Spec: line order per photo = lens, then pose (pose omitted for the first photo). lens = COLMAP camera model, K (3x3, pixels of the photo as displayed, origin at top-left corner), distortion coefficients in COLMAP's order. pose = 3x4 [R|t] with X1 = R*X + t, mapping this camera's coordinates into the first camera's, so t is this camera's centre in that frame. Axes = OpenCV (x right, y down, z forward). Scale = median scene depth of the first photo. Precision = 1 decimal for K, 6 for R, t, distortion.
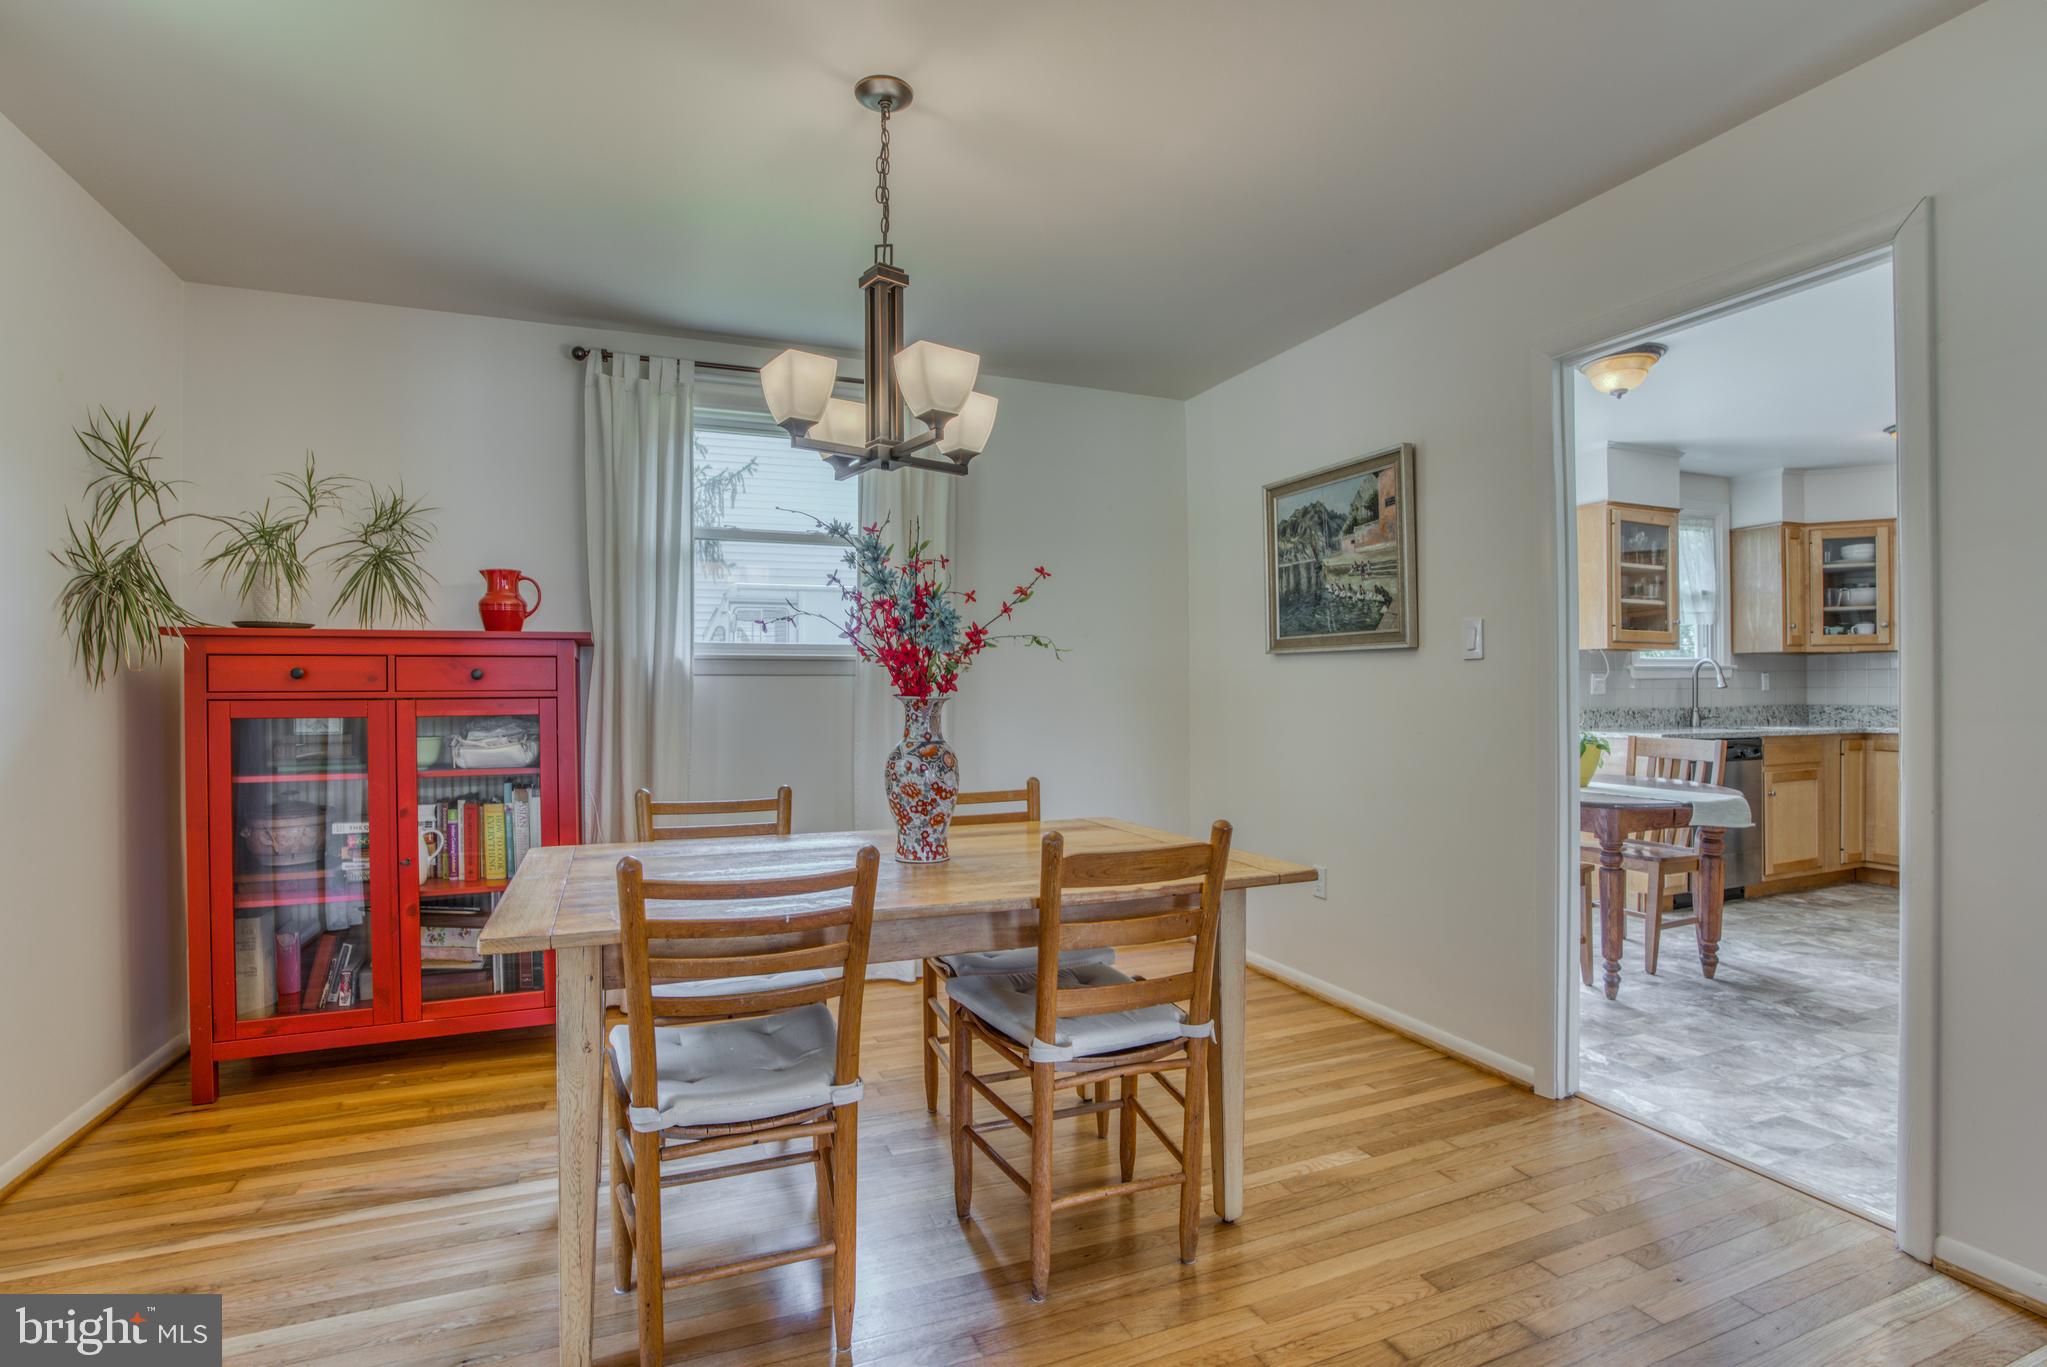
lens RADIAL K [[947.1, 0, 994.7], [0, 947.1, 690.5], [0, 0, 1]] dist [-0.067322, 0.022976]
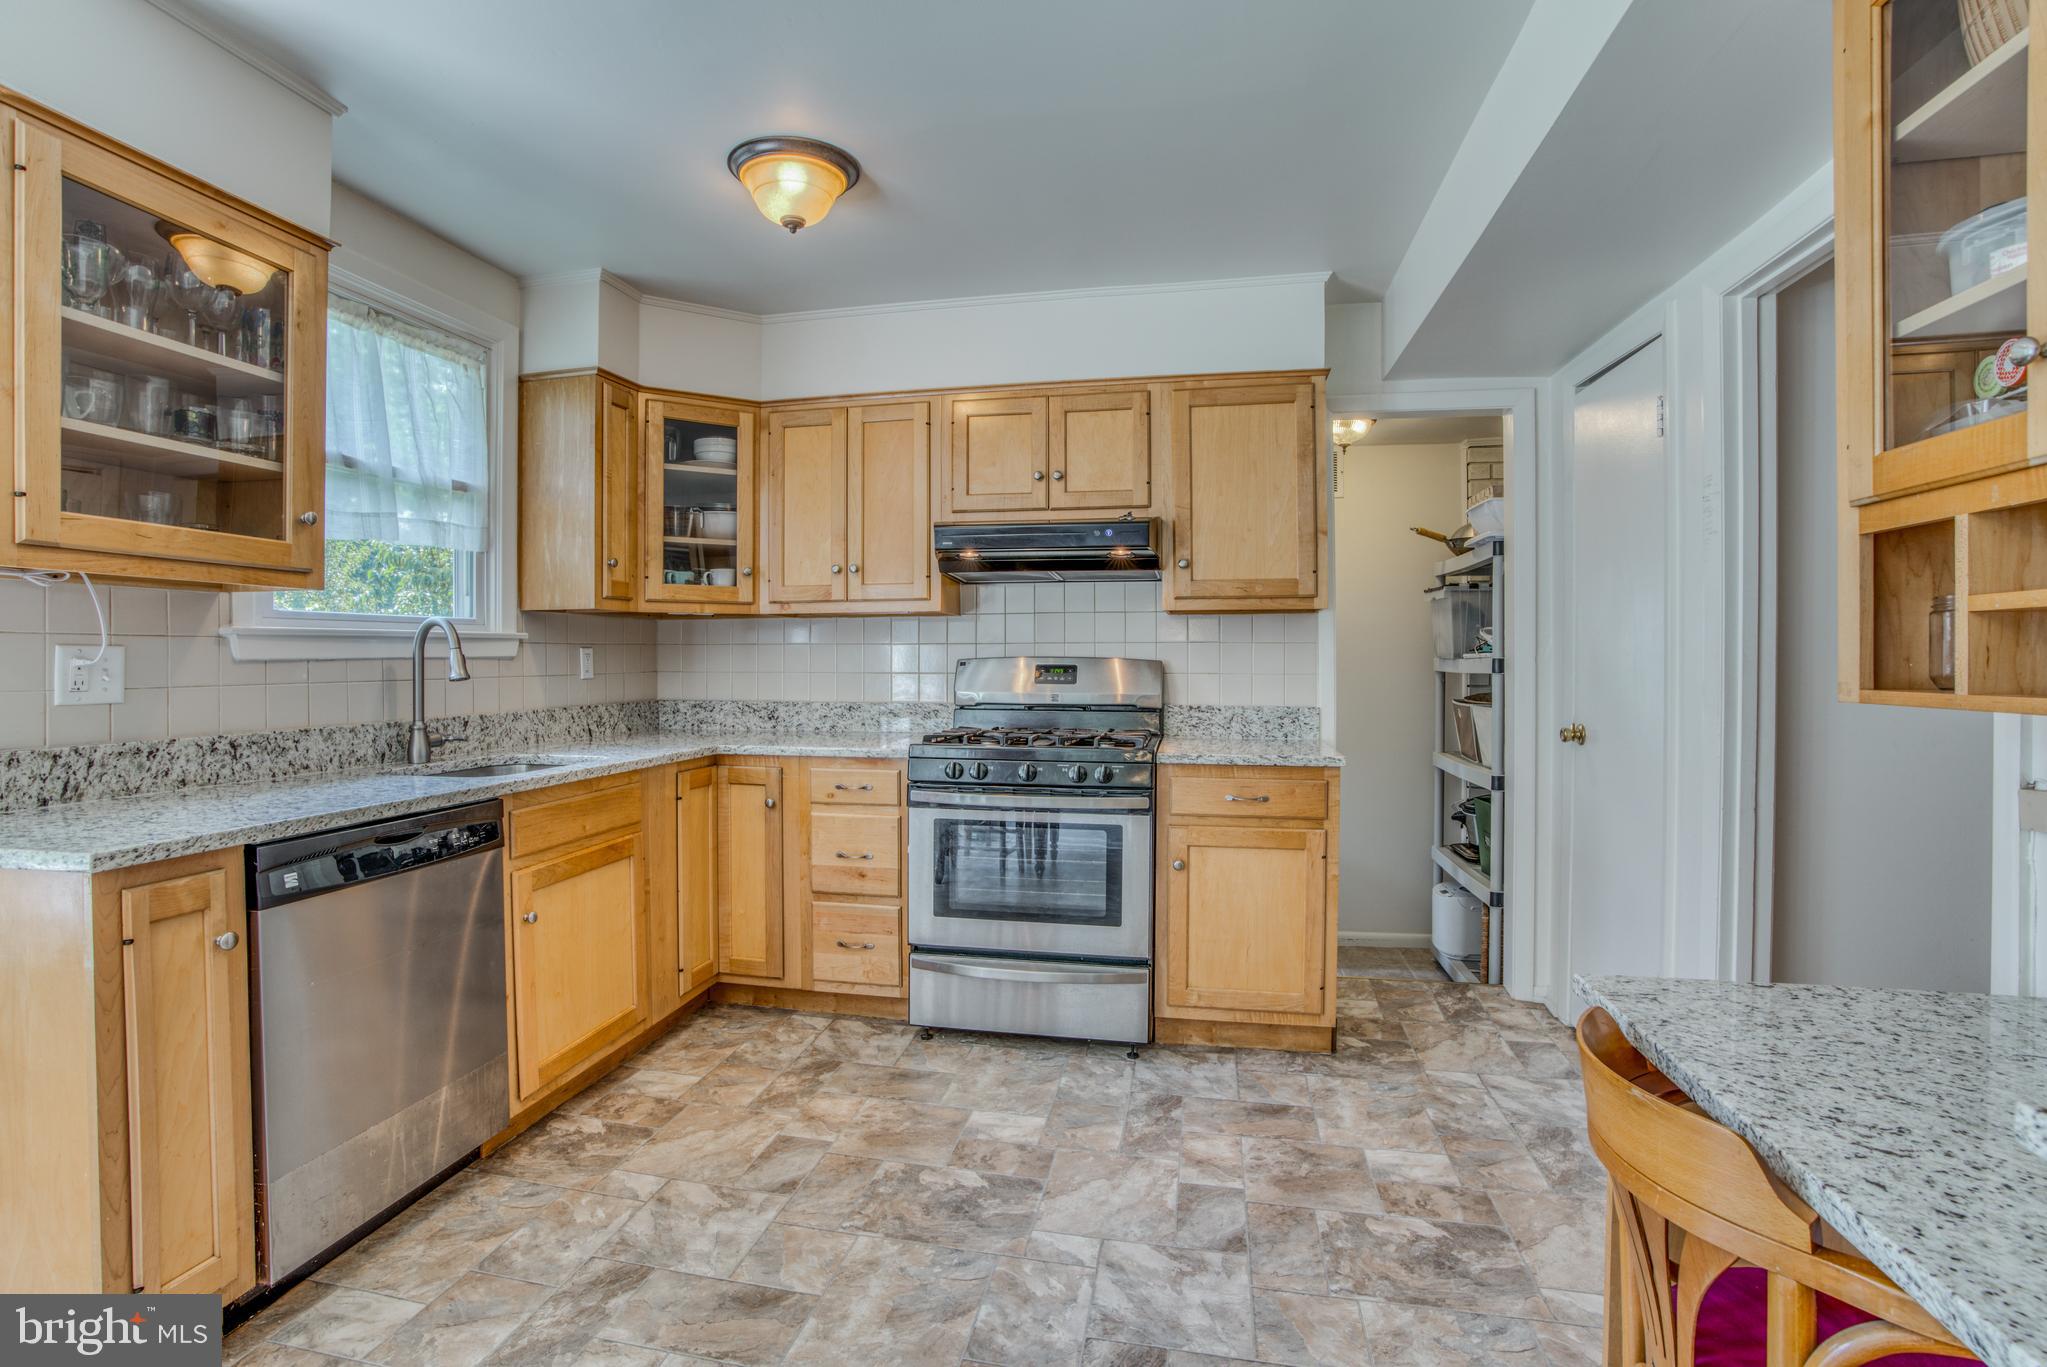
lens RADIAL K [[947.1, 0, 1033.5], [0, 947.1, 663.9], [0, 0, 1]] dist [-0.067322, 0.022976]
pose [[0.521478, -0.002100, 0.853262, 0.527695], [-0.002252, 0.999990, 0.003837, -0.012994], [-0.853262, -0.003923, 0.521468, 0.490495]]
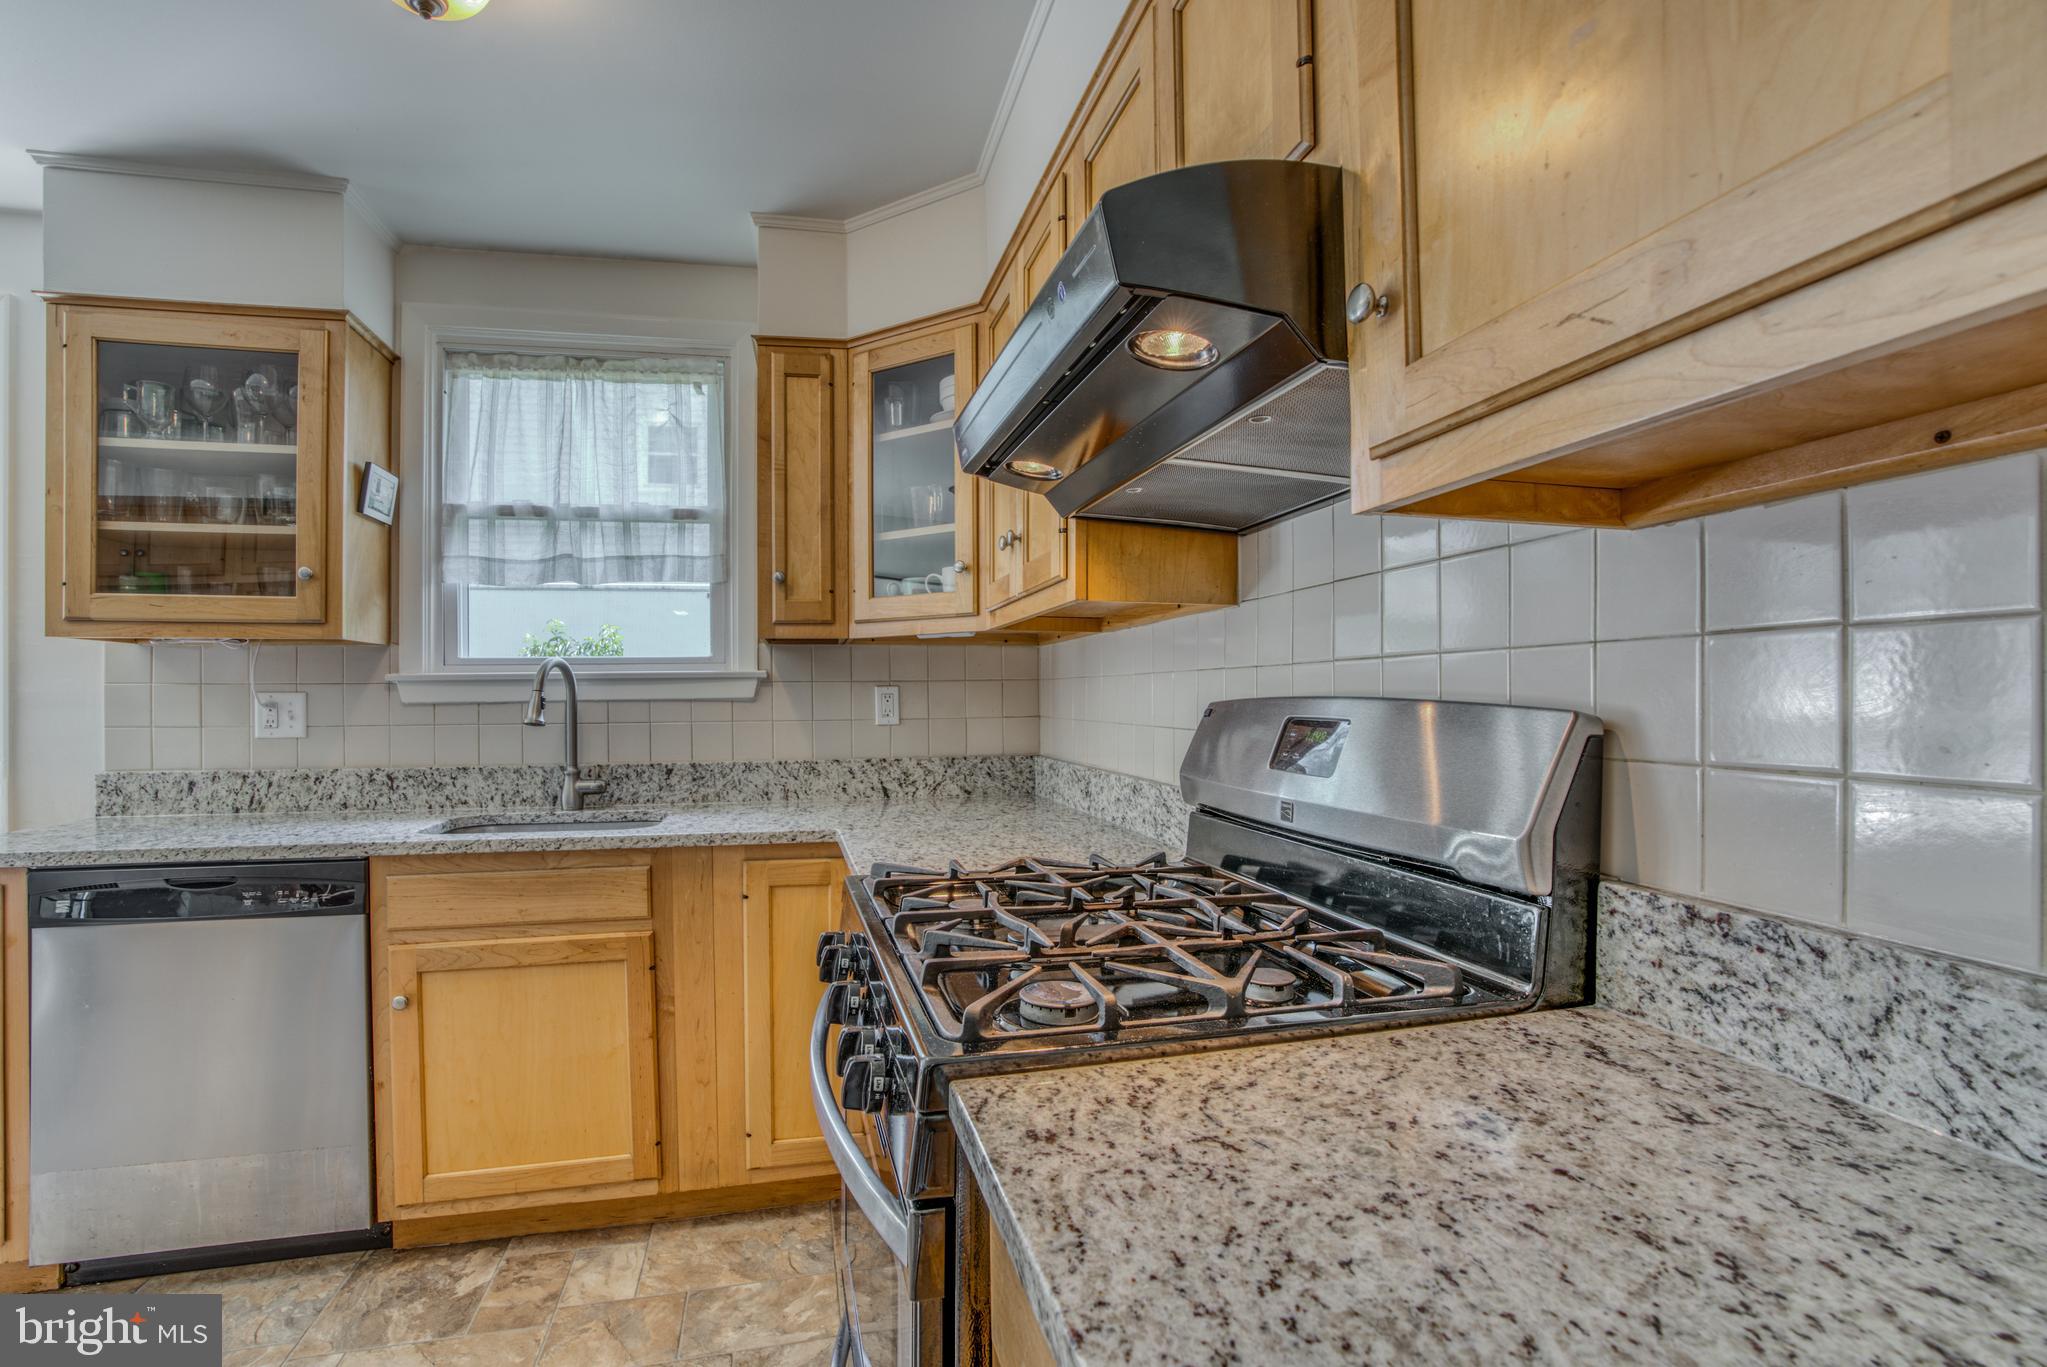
lens RADIAL K [[947.1, 0, 1010.3], [0, 947.1, 693.2], [0, 0, 1]] dist [-0.067322, 0.022976]
pose [[0.991460, -0.001979, -0.130397, 1.037252], [0.001772, 0.999997, -0.001706, -0.016054], [0.130400, 0.001460, 0.991460, 0.575301]]
